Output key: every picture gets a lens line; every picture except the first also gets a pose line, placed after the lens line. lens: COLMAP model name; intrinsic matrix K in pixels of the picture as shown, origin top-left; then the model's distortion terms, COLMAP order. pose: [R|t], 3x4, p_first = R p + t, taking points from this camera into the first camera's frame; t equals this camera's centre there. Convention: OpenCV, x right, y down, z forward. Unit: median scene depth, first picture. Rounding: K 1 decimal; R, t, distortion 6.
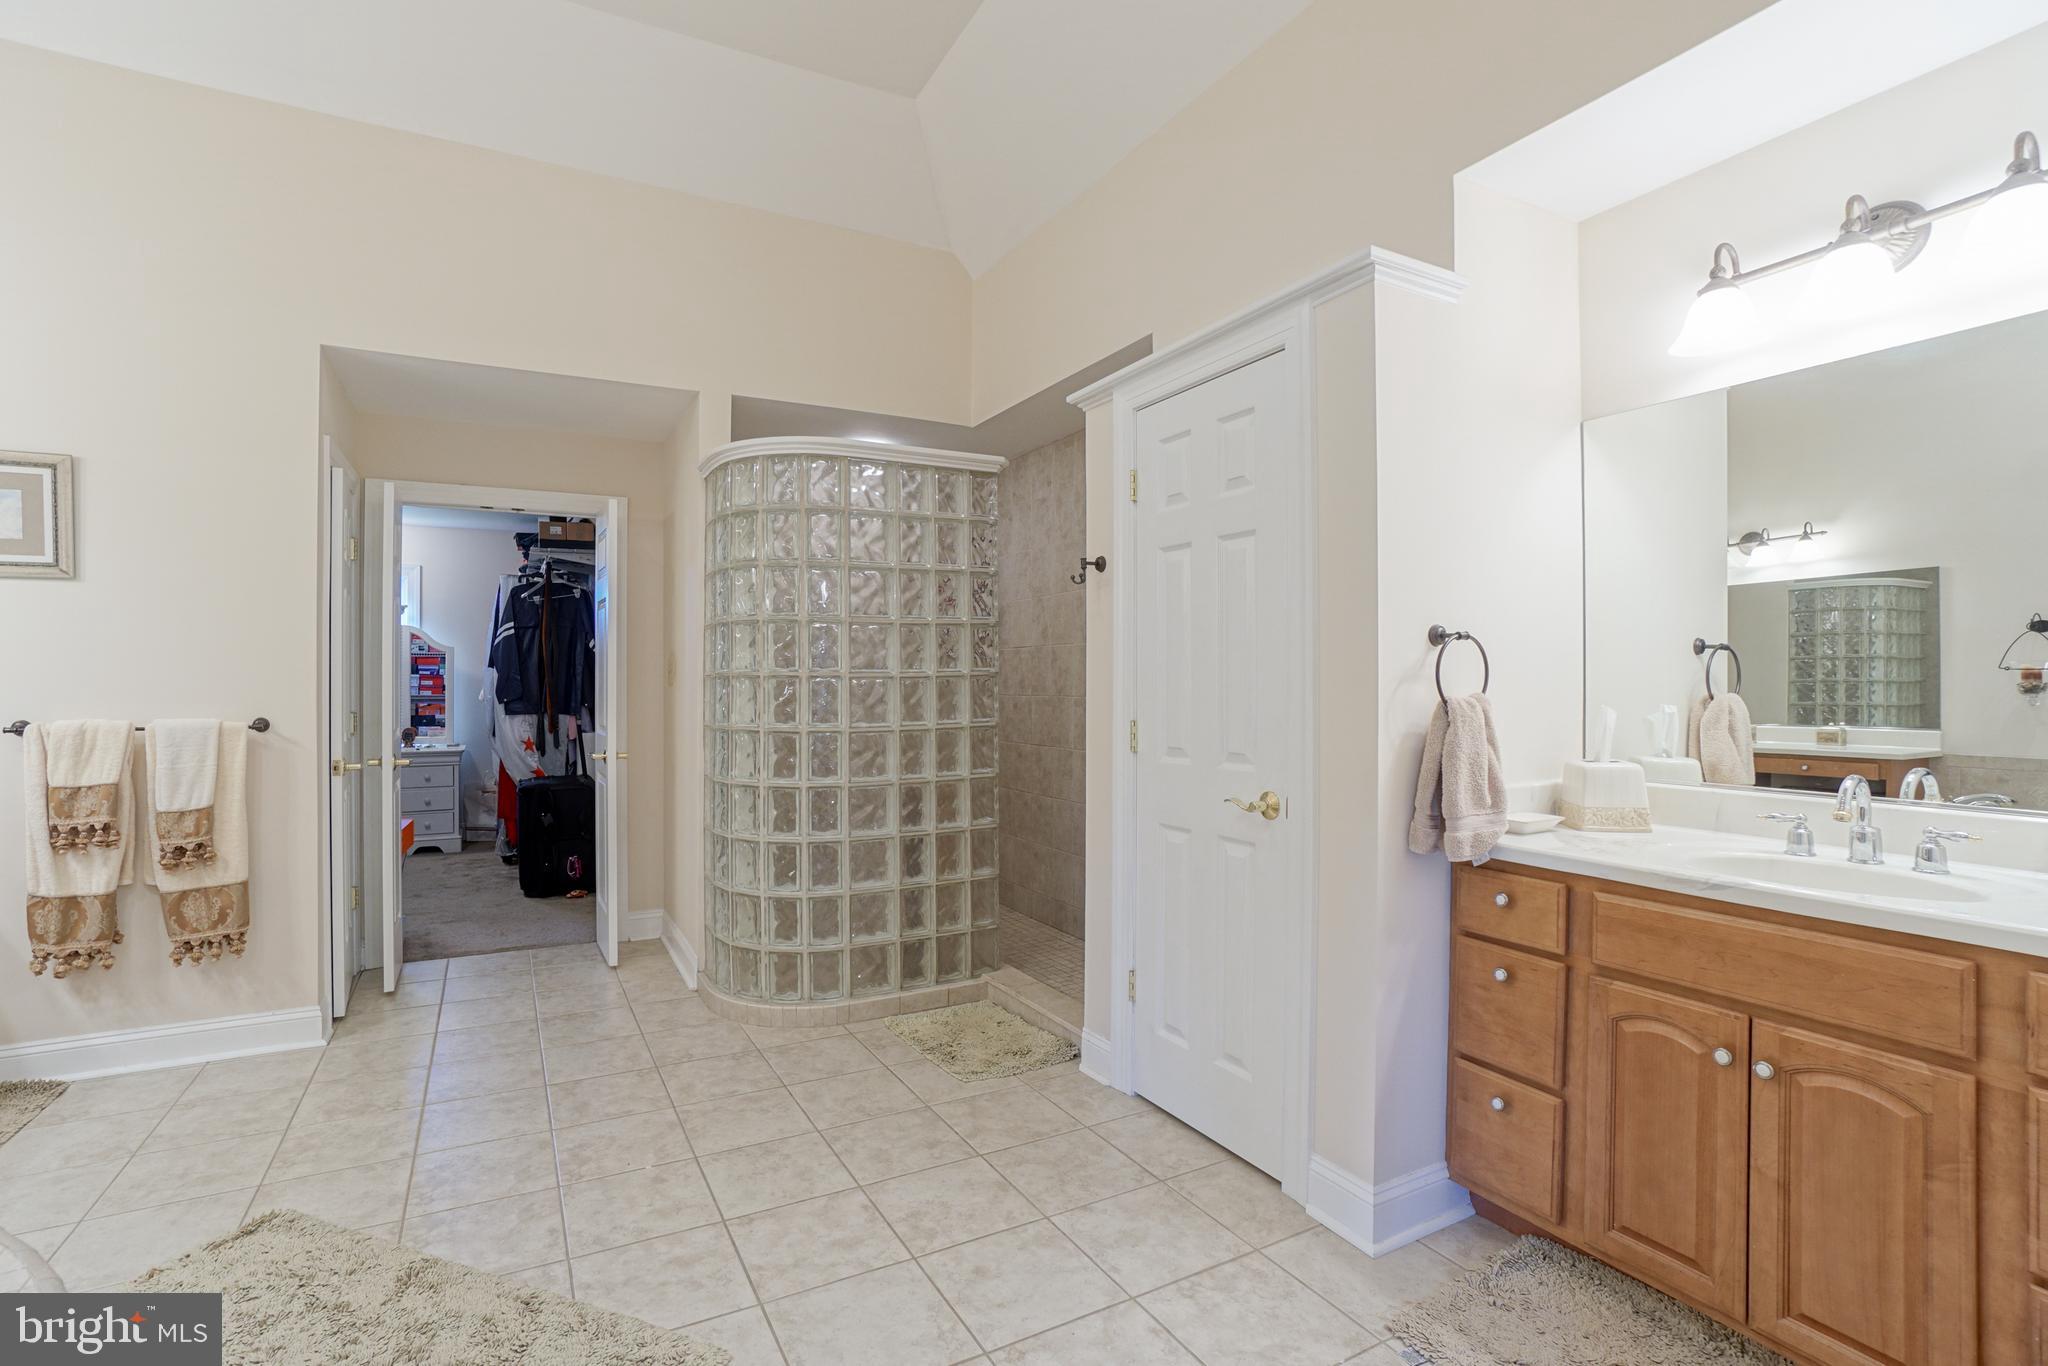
lens RADIAL K [[930.7, 0, 1019.4], [0, 930.7, 683.2], [0, 0, 1]] dist [-0.057410, 0.031631]
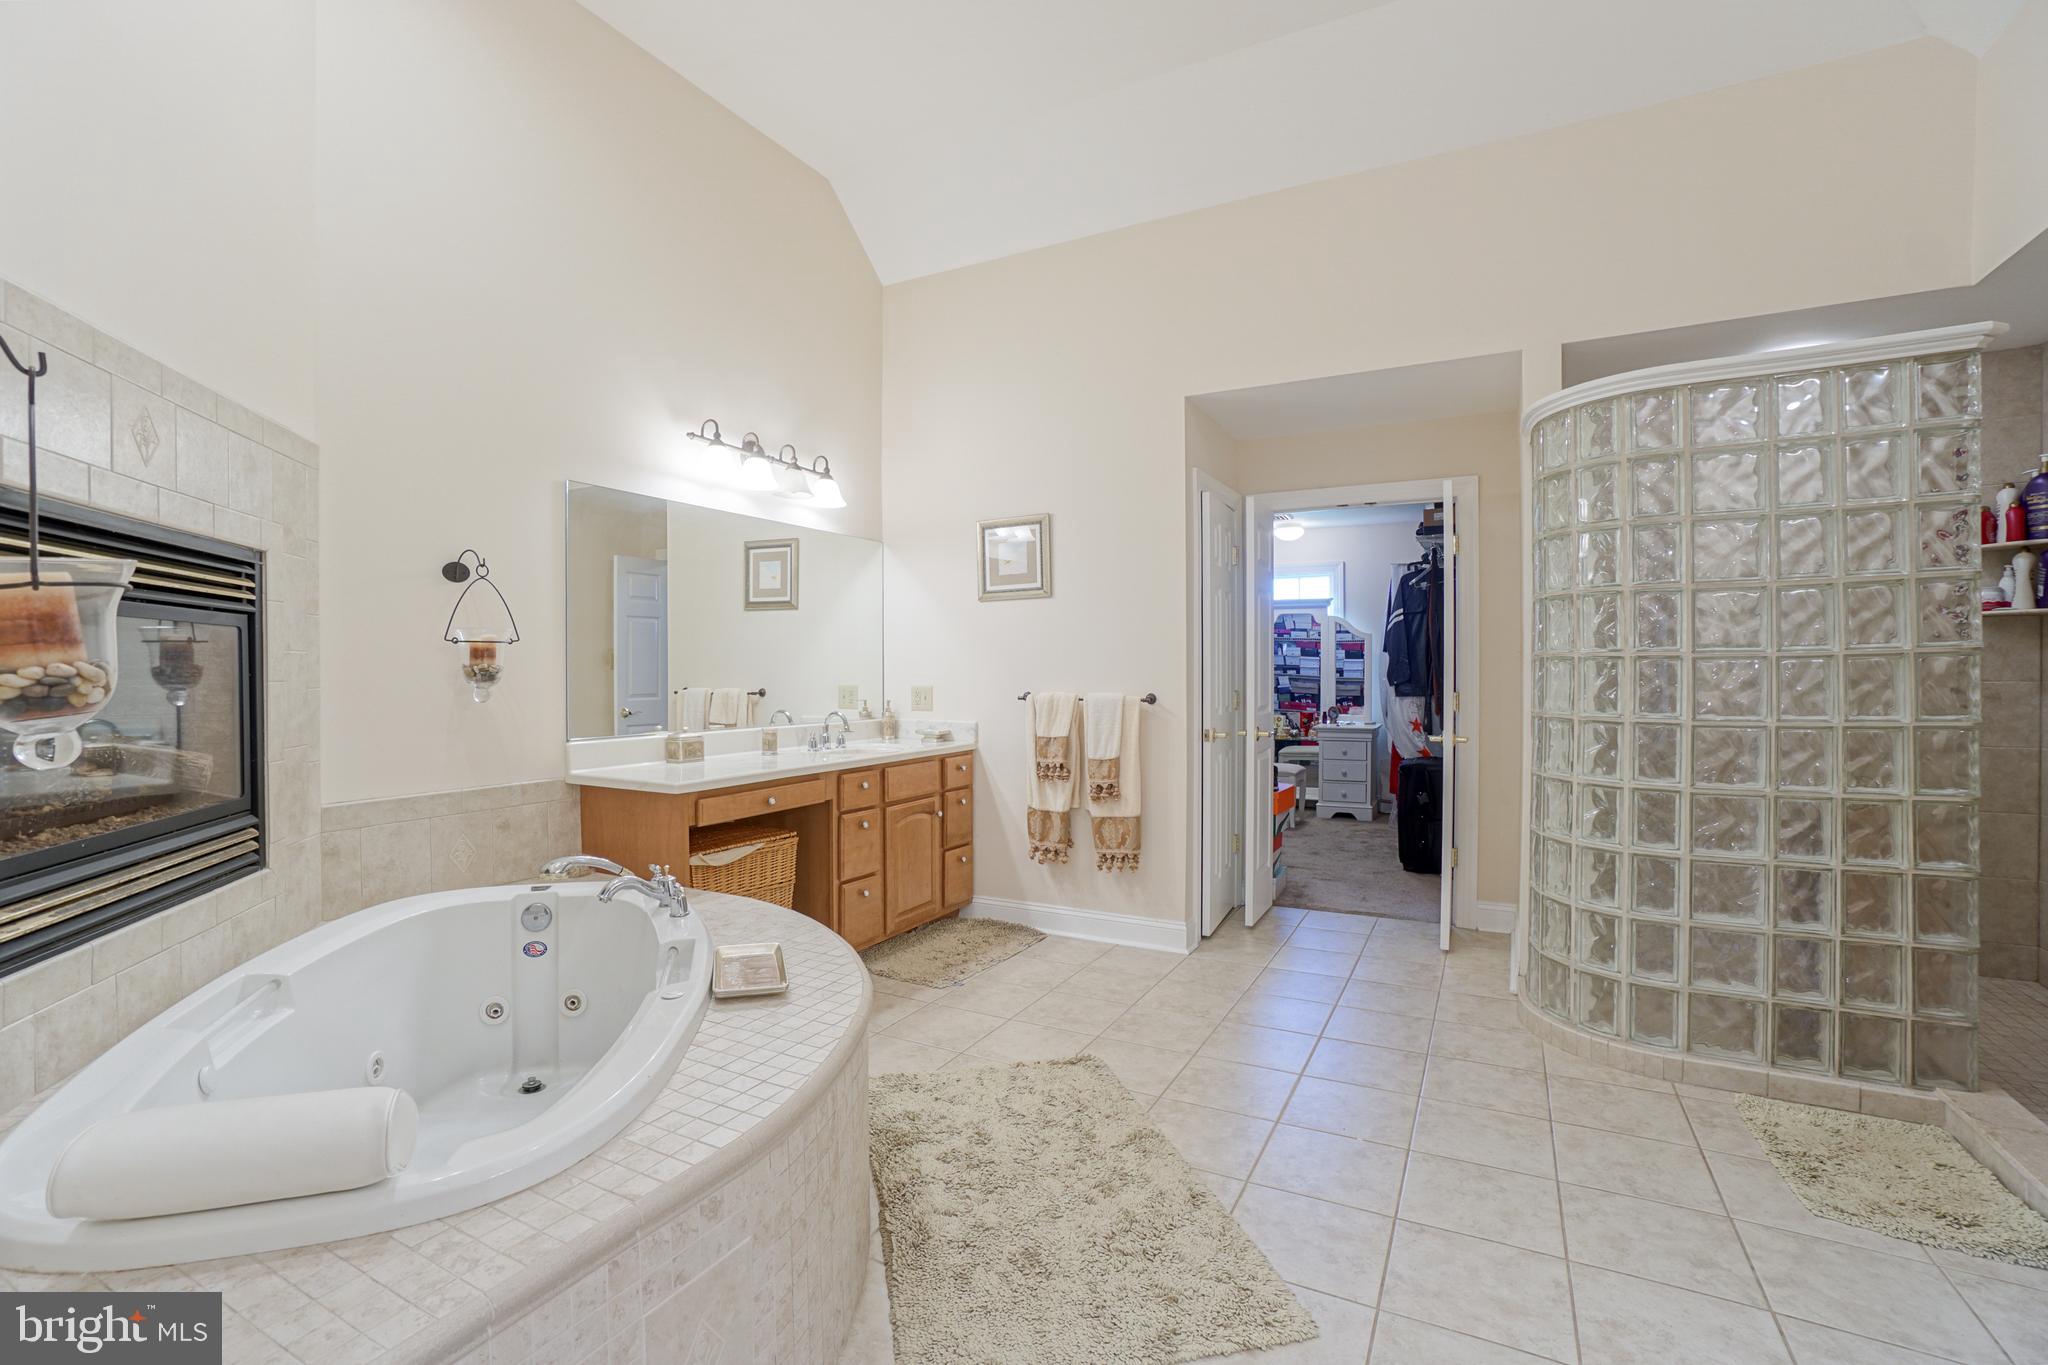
lens RADIAL K [[930.7, 0, 1019.4], [0, 930.7, 682.7], [0, 0, 1]] dist [-0.057410, 0.031631]
pose [[0.575381, 0.010536, -0.817817, 0.129586], [0.003890, 0.999870, 0.015618, 0.000895], [0.817876, -0.012167, 0.575266, 0.066420]]
